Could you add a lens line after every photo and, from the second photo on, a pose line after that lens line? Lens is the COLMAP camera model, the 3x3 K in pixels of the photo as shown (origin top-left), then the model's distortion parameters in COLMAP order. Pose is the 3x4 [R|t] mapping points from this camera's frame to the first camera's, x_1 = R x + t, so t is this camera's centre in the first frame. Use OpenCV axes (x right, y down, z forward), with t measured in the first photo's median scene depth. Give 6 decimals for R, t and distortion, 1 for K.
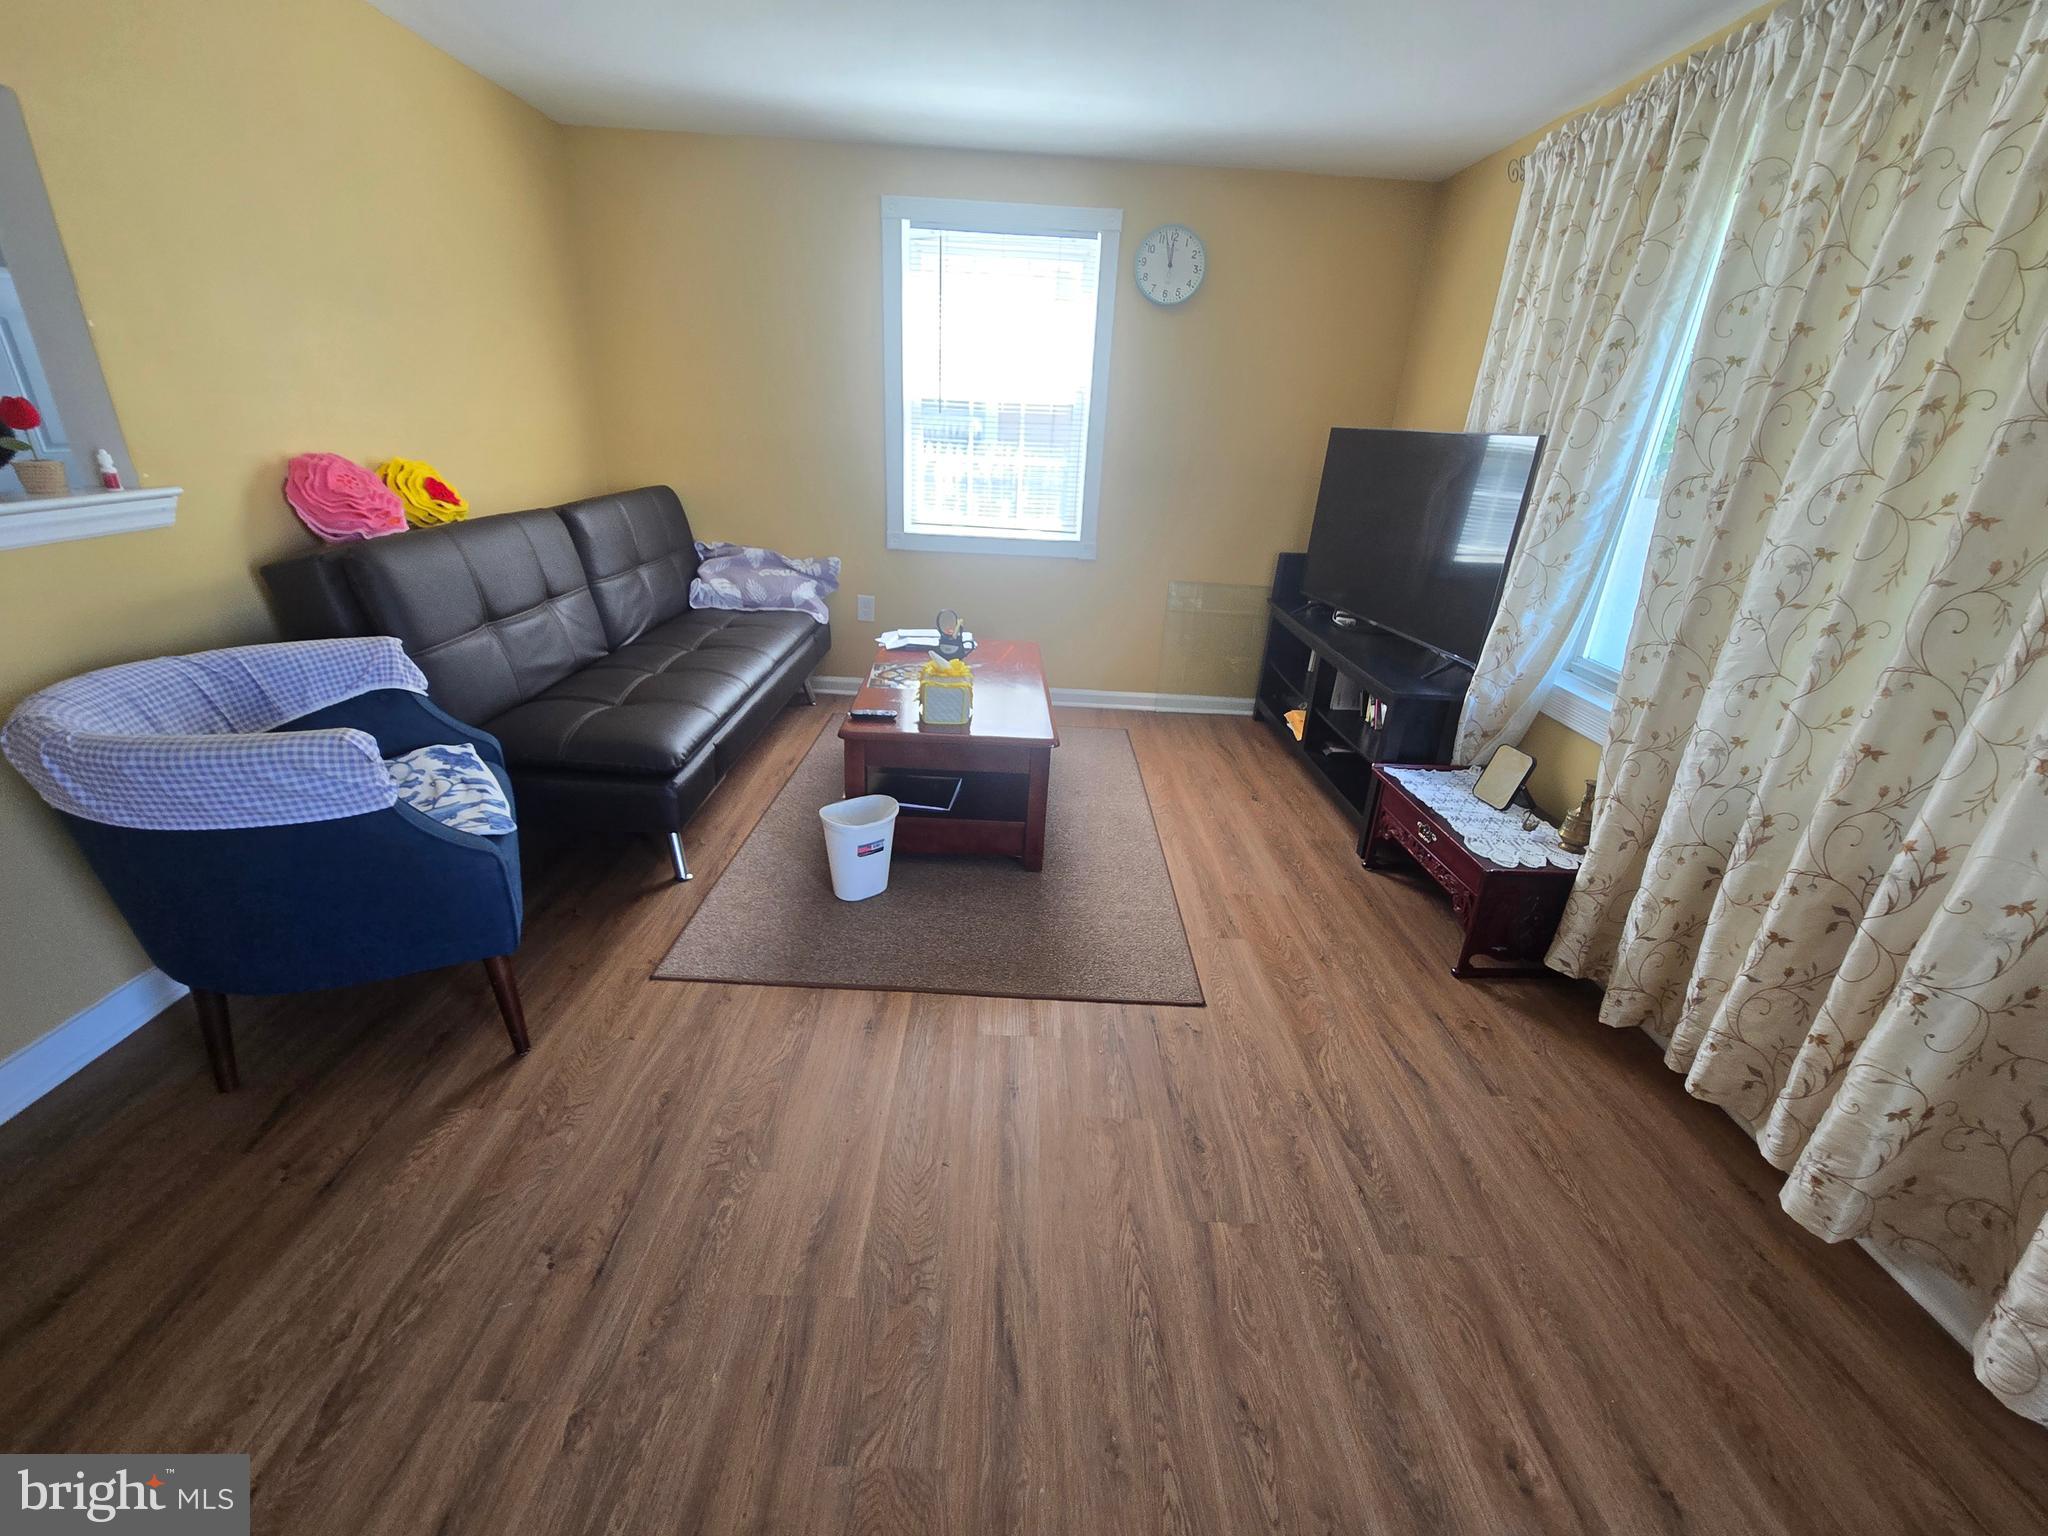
lens RADIAL K [[843.9, 0, 1021.2], [0, 843.9, 768.7], [0, 0, 1]] dist [-0.002155, 0.001151]
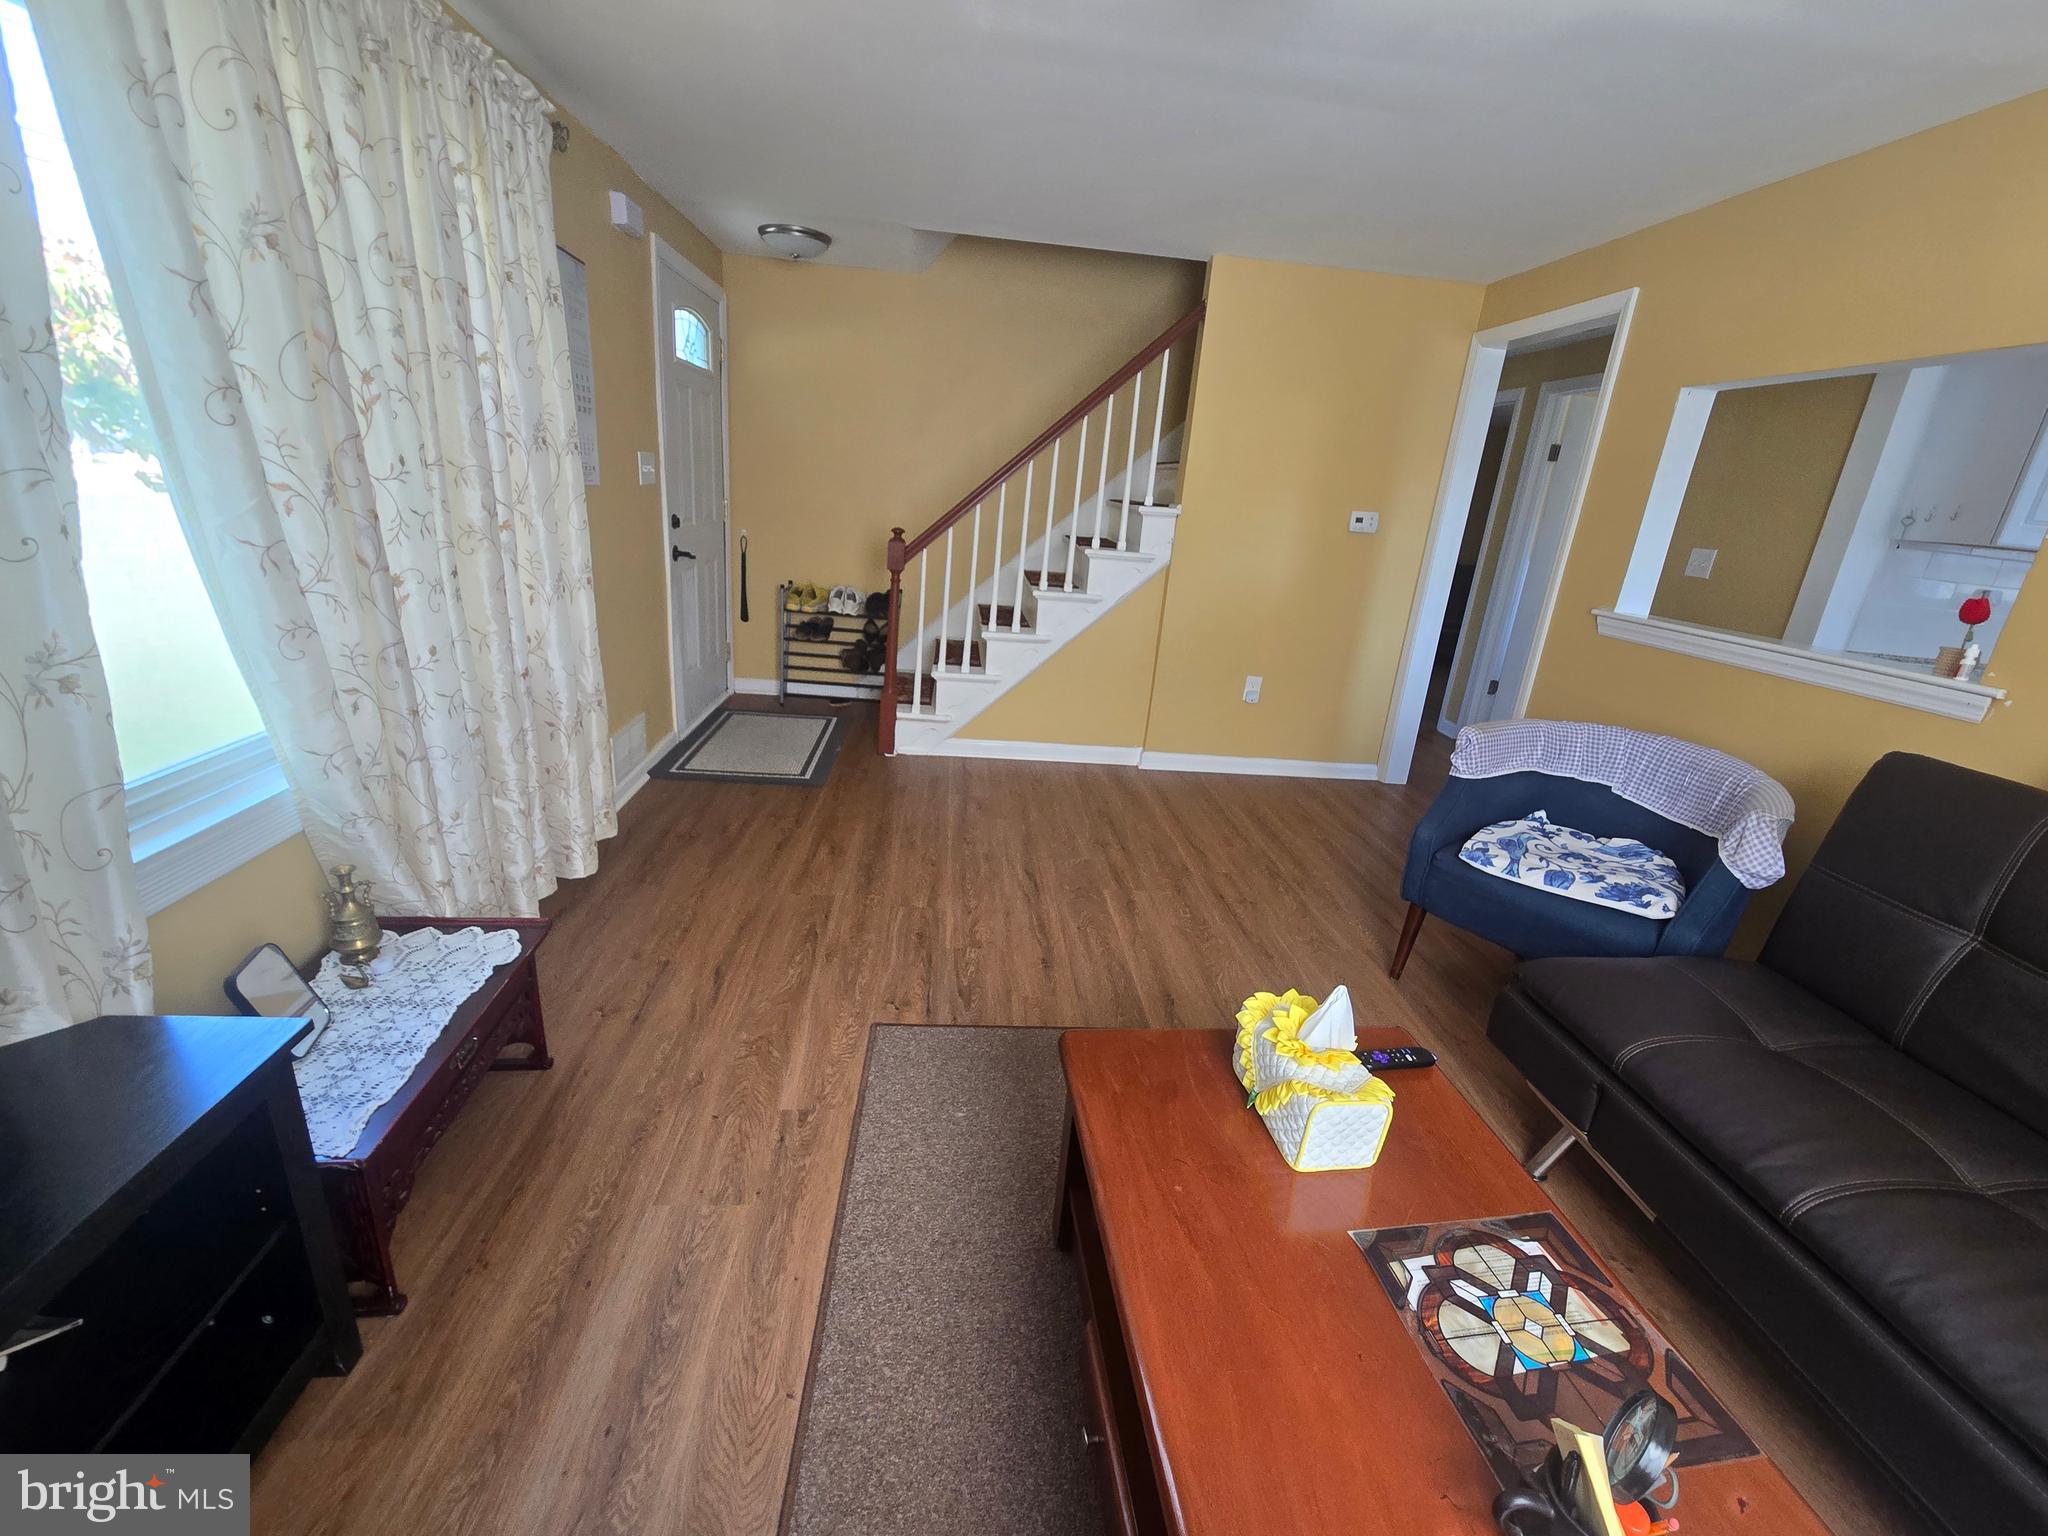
lens RADIAL K [[843.9, 0, 1023.6], [0, 843.9, 760.6], [0, 0, 1]] dist [-0.002155, 0.001151]
pose [[-0.988756, -0.099621, -0.111519, 0.200597], [-0.148571, 0.739036, 0.657079, -0.726566], [0.016958, 0.666260, -0.745527, 1.715180]]
